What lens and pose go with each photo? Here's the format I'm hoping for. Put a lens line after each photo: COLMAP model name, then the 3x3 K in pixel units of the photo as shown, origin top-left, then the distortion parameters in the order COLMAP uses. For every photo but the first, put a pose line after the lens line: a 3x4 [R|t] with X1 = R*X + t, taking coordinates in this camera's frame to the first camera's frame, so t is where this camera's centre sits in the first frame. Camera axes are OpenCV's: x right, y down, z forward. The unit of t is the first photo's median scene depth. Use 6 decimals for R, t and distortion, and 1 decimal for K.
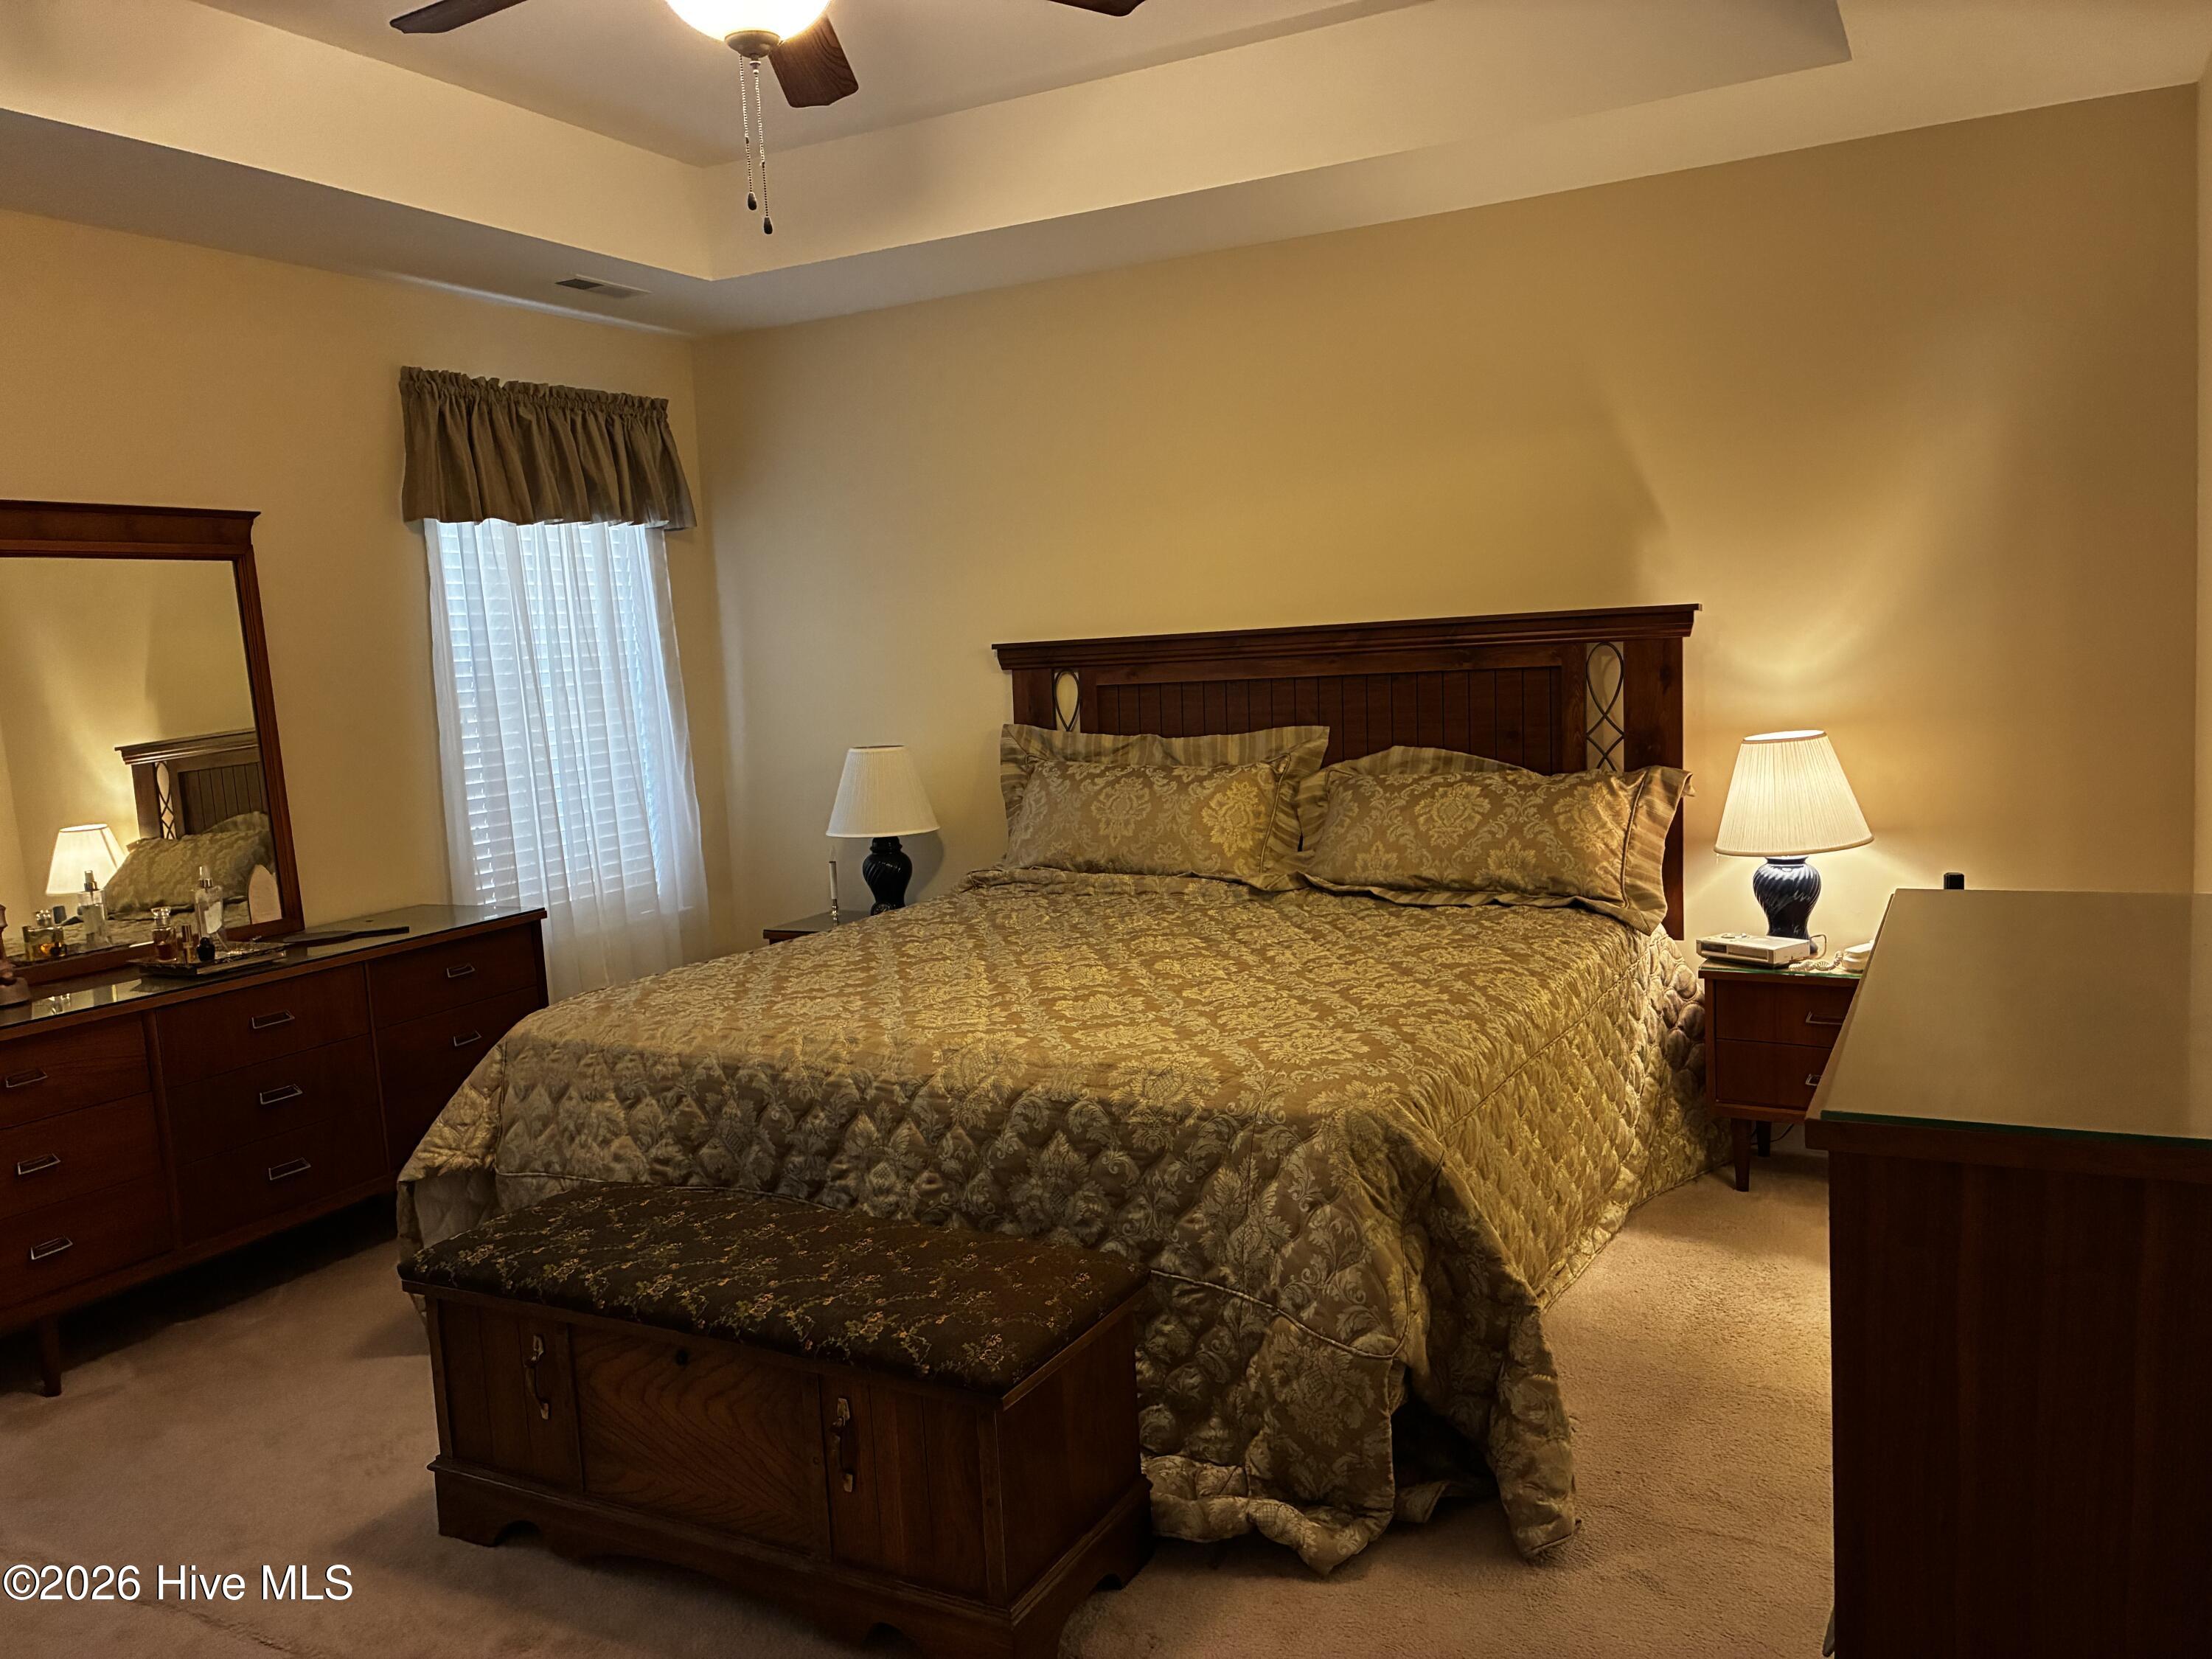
lens RADIAL K [[1688.7, 0, 1106.7], [0, 1688.7, 832.2], [0, 0, 1]] dist [0.000991, -0.001026]
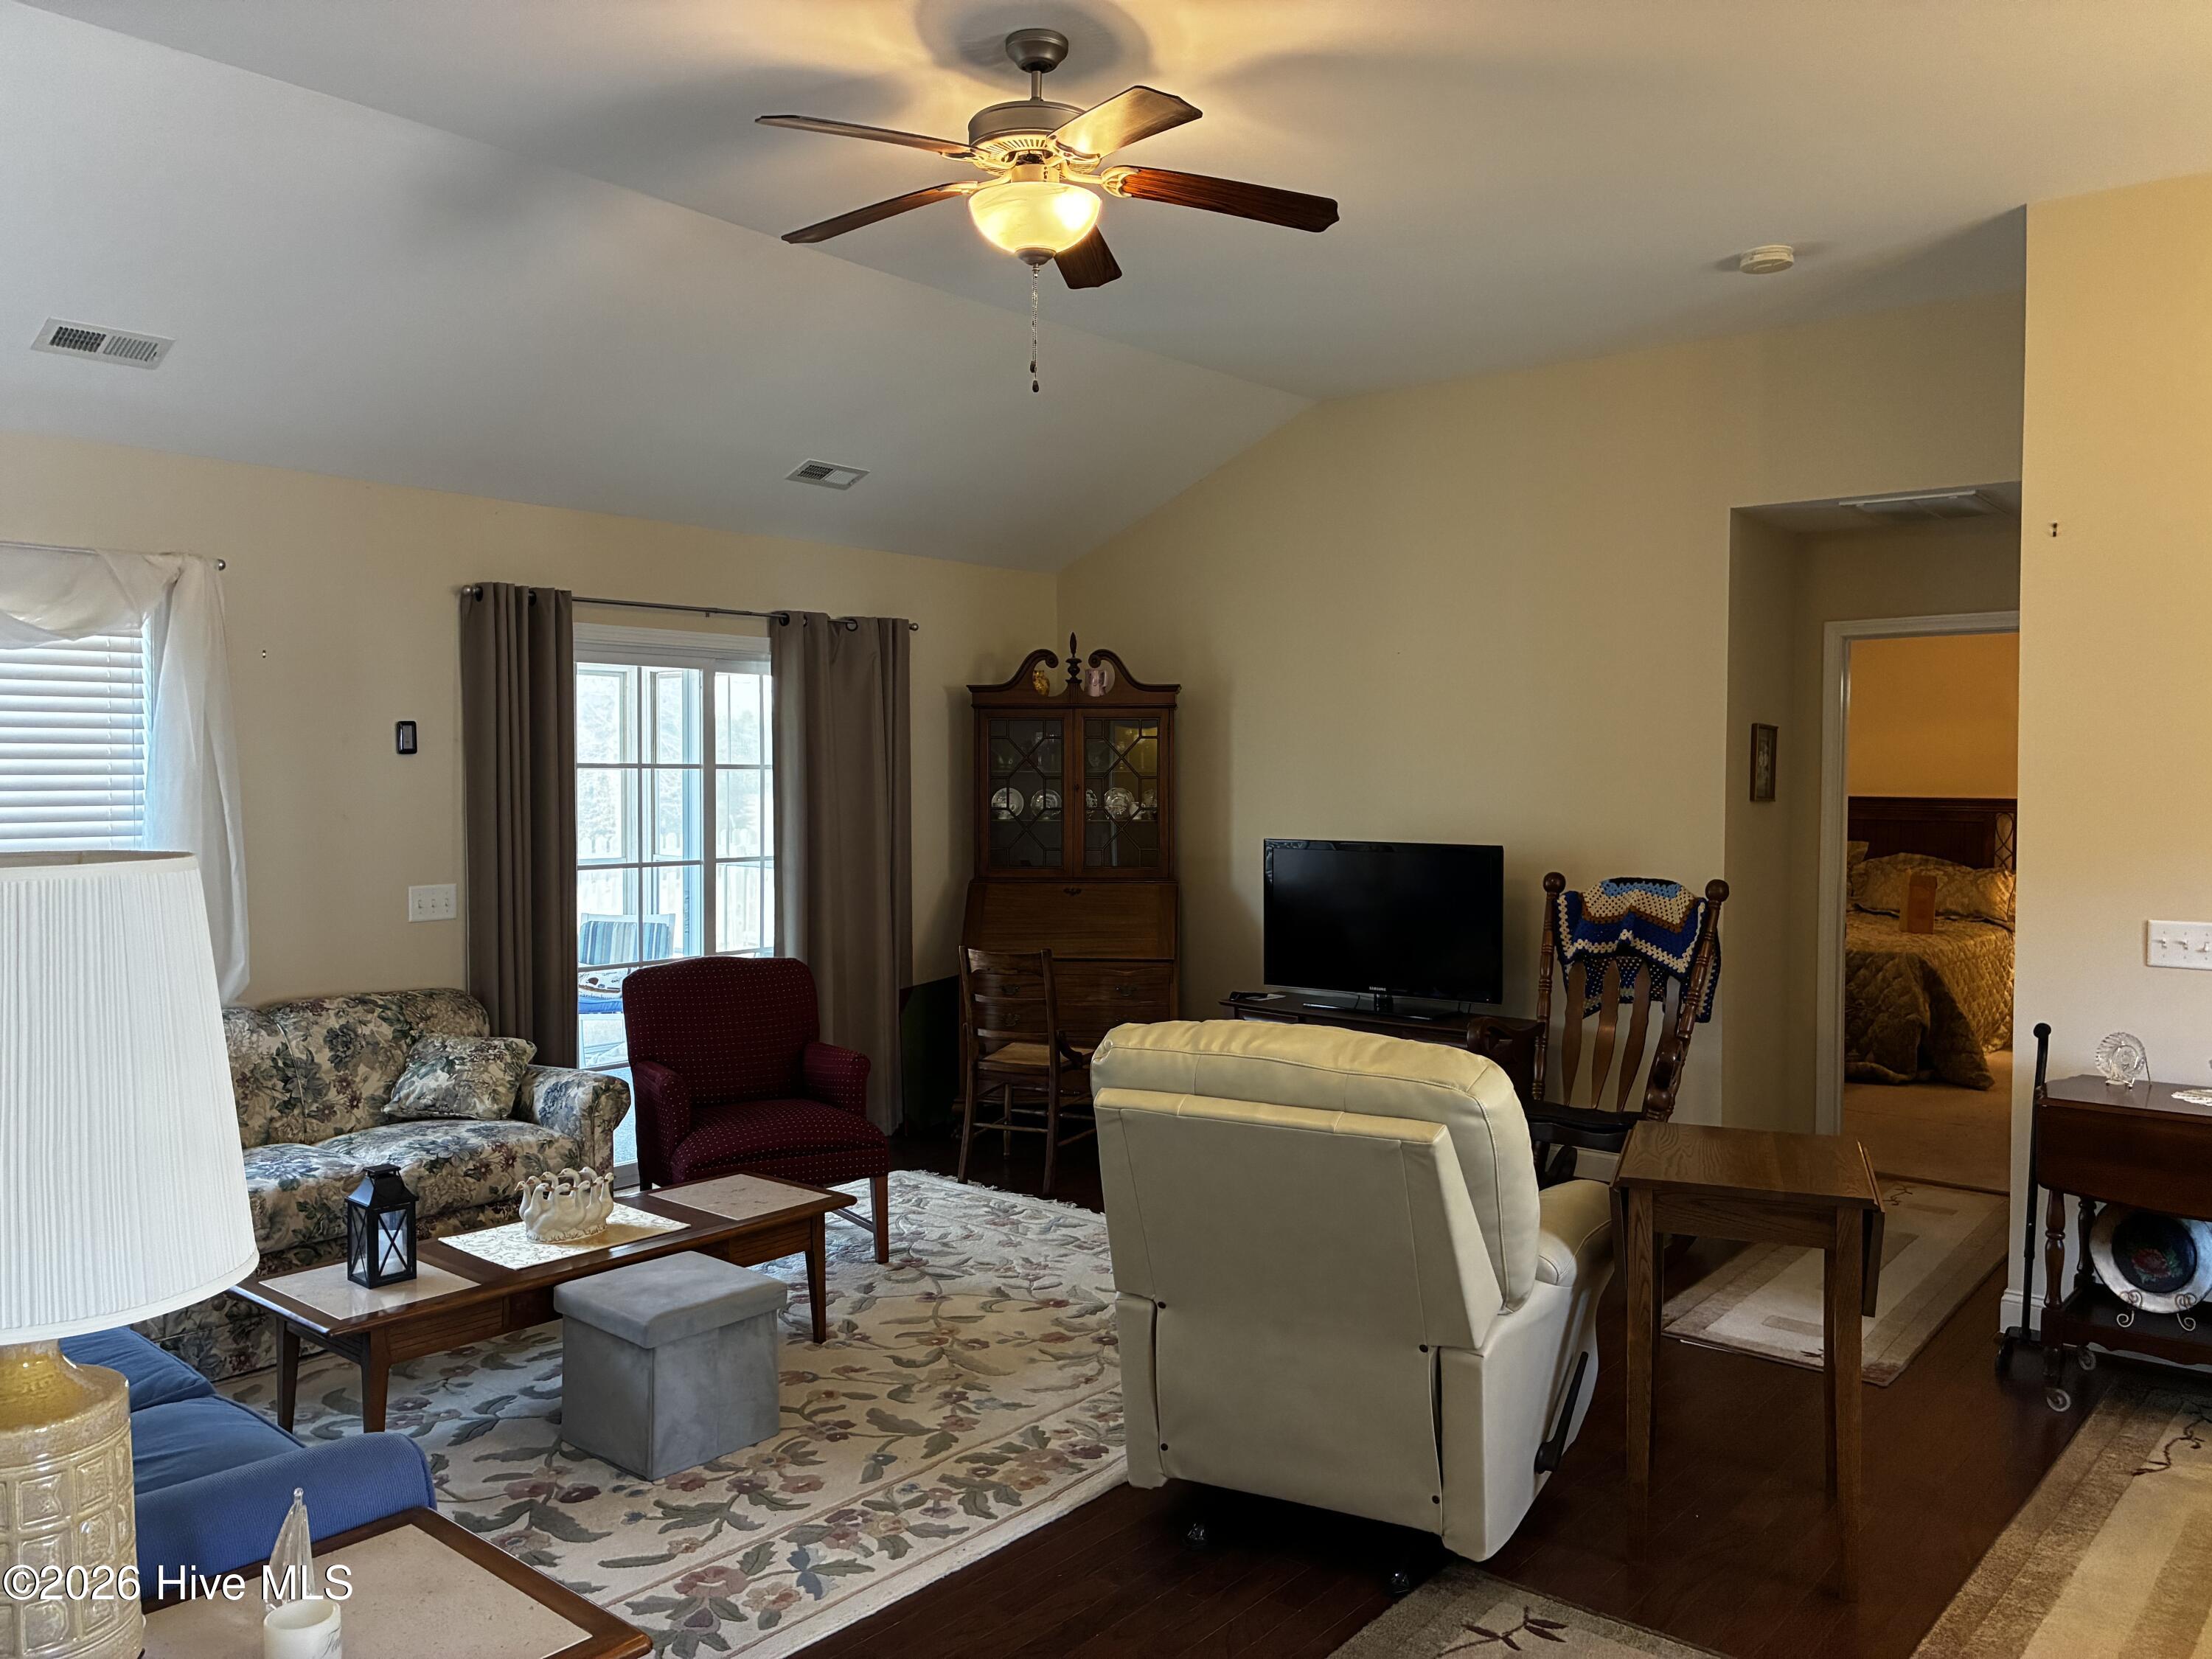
lens RADIAL K [[1688.7, 0, 1106.4], [0, 1688.7, 831.4], [0, 0, 1]] dist [0.000991, -0.001026]
pose [[0.974584, 0.070020, -0.212797, -0.435102], [-0.084563, 0.994609, -0.060015, 0.164731], [0.207447, 0.076484, 0.975252, -1.599308]]
